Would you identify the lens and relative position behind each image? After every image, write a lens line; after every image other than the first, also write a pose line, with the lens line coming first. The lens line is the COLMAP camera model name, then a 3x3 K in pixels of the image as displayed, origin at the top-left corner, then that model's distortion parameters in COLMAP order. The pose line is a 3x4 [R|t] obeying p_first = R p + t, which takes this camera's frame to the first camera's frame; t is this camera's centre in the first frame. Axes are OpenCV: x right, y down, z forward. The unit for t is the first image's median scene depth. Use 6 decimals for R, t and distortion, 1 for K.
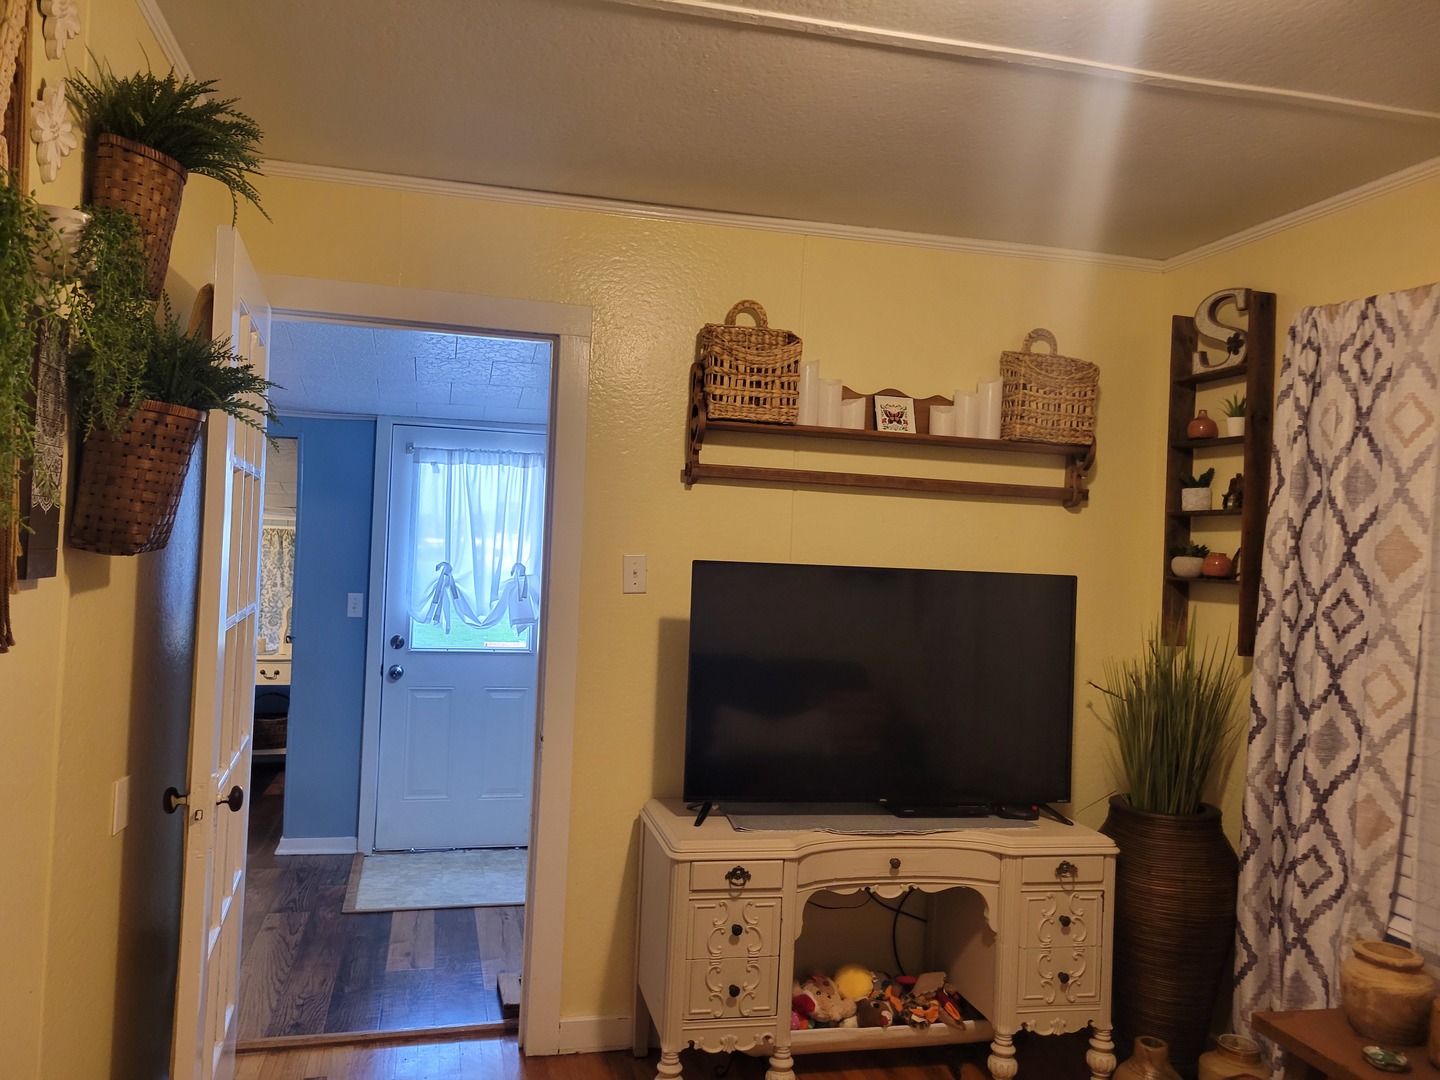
lens RADIAL K [[1071.1, 0, 720.0], [0, 1071.1, 540.0], [0, 0, 1]] dist [0.044141, -0.012376]
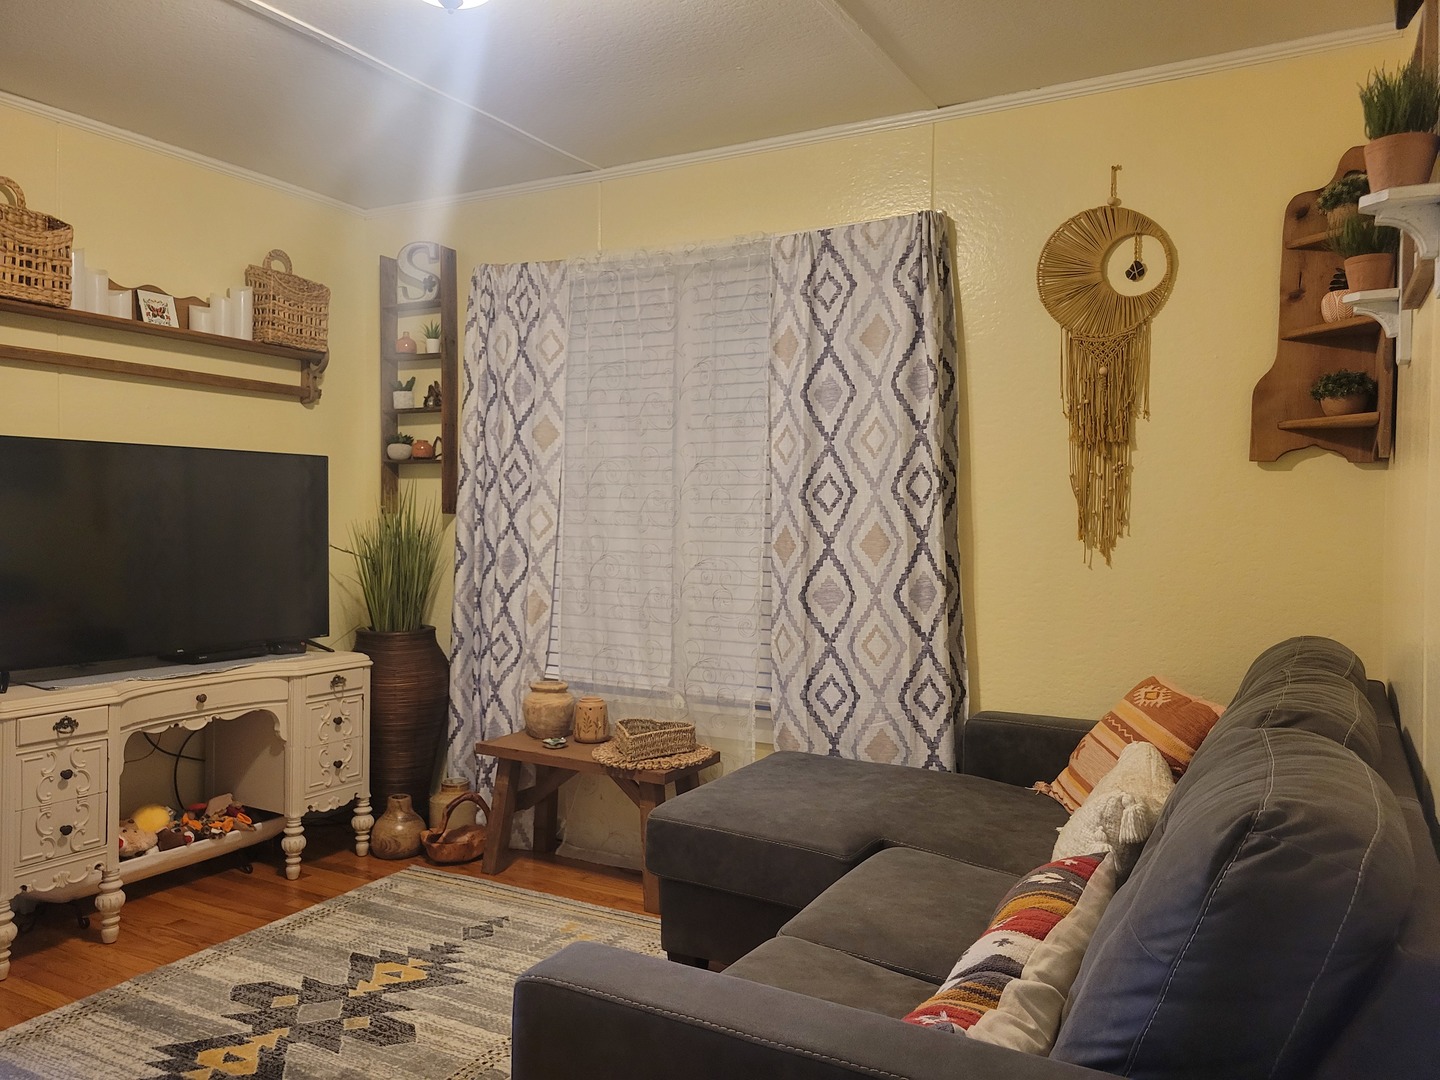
lens RADIAL K [[1071.1, 0, 720.0], [0, 1071.1, 540.0], [0, 0, 1]] dist [0.044141, -0.012376]
pose [[0.675445, -0.056867, 0.735214, -0.305521], [0.016943, 0.997956, 0.061624, 0.065587], [-0.737216, -0.029166, 0.675028, -0.196894]]
